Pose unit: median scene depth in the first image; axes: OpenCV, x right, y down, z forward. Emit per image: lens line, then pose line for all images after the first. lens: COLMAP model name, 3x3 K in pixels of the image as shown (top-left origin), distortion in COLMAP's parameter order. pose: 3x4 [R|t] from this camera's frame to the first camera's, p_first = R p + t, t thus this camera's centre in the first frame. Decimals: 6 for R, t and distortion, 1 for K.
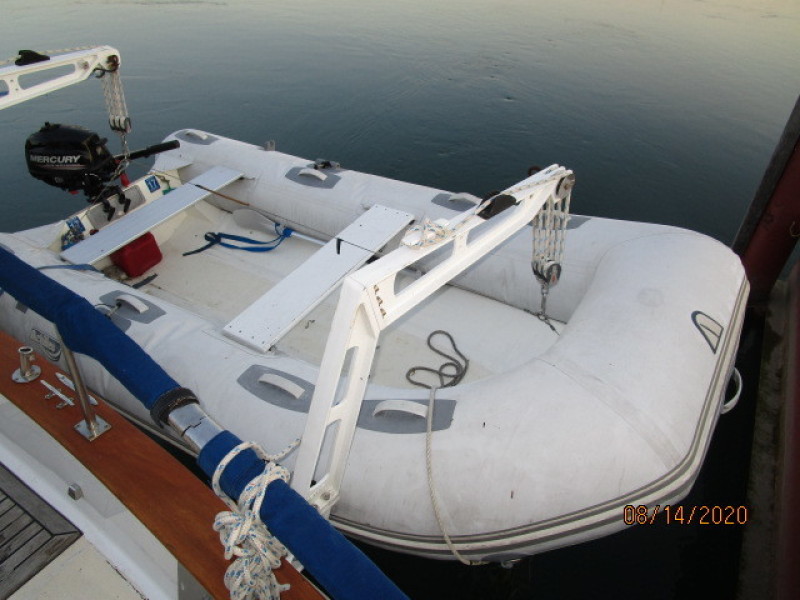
lens RADIAL K [[581.3, 0, 377.0], [0, 581.3, 301.9], [0, 0, 1]] dist [-0.024640, 0.001935]
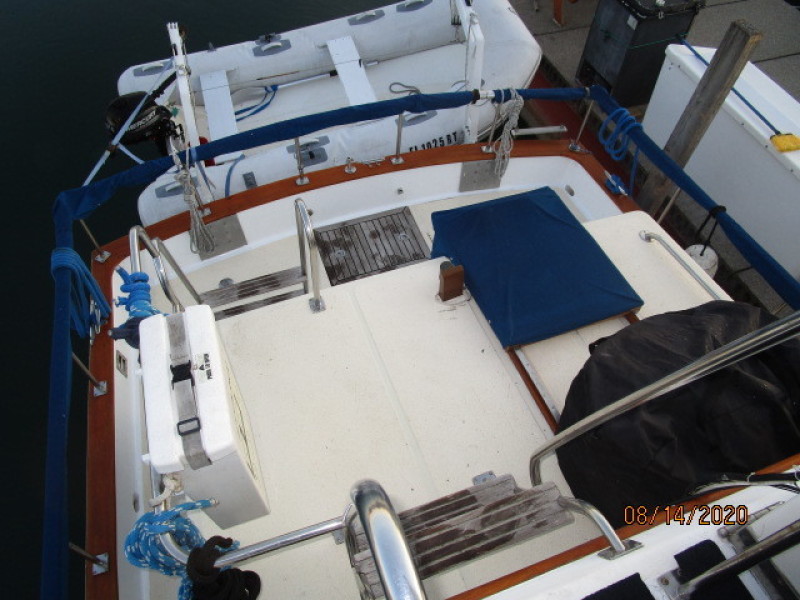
lens RADIAL K [[567.0, 0, 389.0], [0, 567.0, 300.7], [0, 0, 1]] dist [-0.027303, 0.002432]
pose [[0.607424, -0.669612, 0.427382, -1.200140], [0.484955, 0.738699, 0.468126, -0.305550], [-0.629169, -0.077090, 0.773436, -0.549965]]
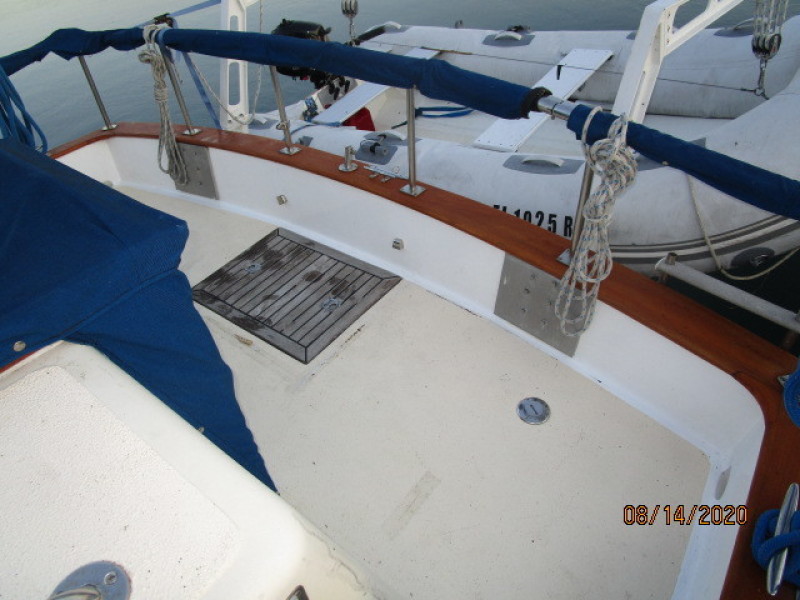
lens RADIAL K [[567.0, 0, 389.0], [0, 567.0, 300.7], [0, 0, 1]] dist [-0.027303, 0.002432]
pose [[0.984505, -0.051693, -0.167566, -0.206998], [0.064751, 0.995197, 0.073420, 0.227580], [0.162966, -0.083132, 0.983123, -0.197317]]
